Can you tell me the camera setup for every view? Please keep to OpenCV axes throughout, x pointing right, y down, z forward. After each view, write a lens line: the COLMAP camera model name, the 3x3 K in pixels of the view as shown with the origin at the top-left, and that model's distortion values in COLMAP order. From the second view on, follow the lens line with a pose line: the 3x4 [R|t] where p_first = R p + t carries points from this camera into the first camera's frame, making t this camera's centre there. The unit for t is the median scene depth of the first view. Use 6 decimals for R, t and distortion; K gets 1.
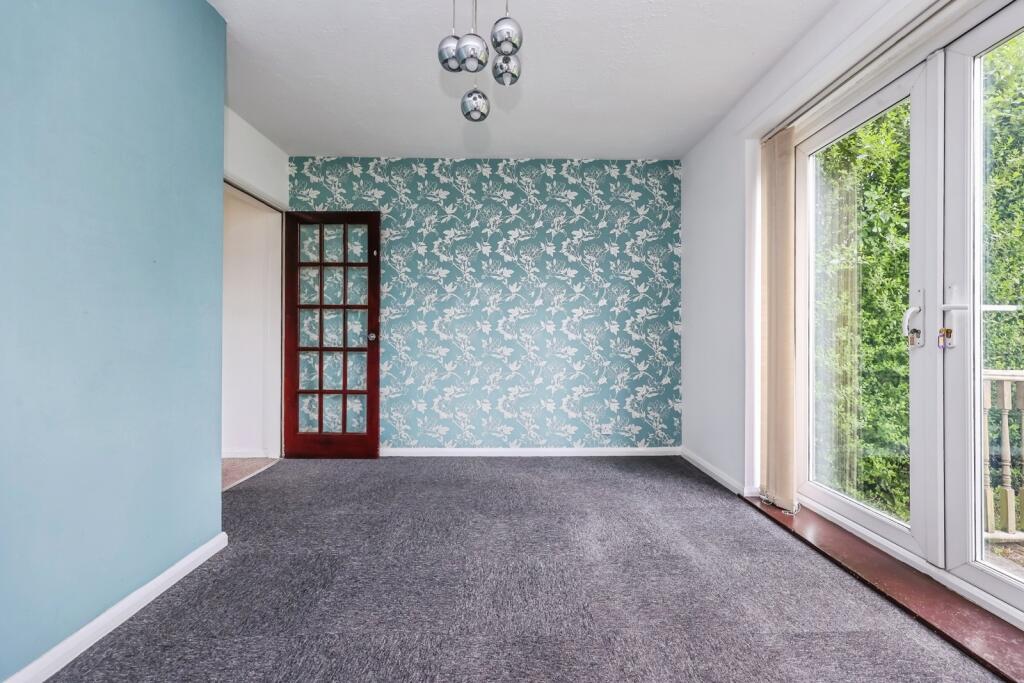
lens RADIAL K [[409.4, 0, 511.4], [0, 409.4, 337.8], [0, 0, 1]] dist [0.002723, 0.000020]
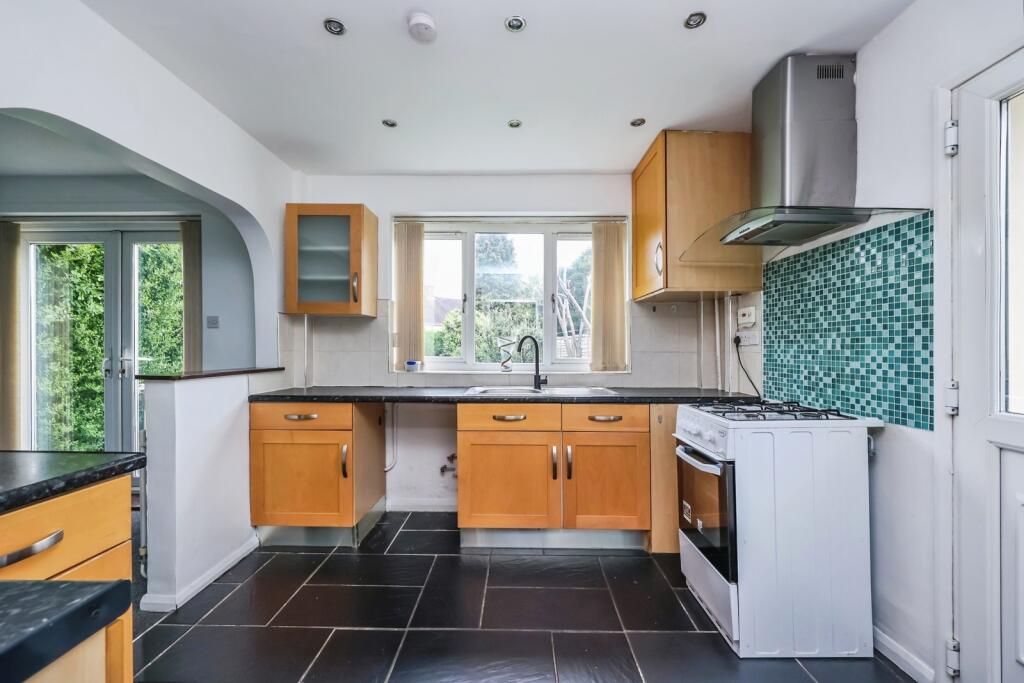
lens RADIAL K [[409.4, 0, 513.2], [0, 409.4, 346.3], [0, 0, 1]] dist [0.002723, 0.000020]
pose [[0.005785, 0.000737, 0.999983, -0.603287], [0.007393, 0.999972, -0.000779, -0.069419], [-0.999956, 0.007398, 0.005780, -0.591070]]
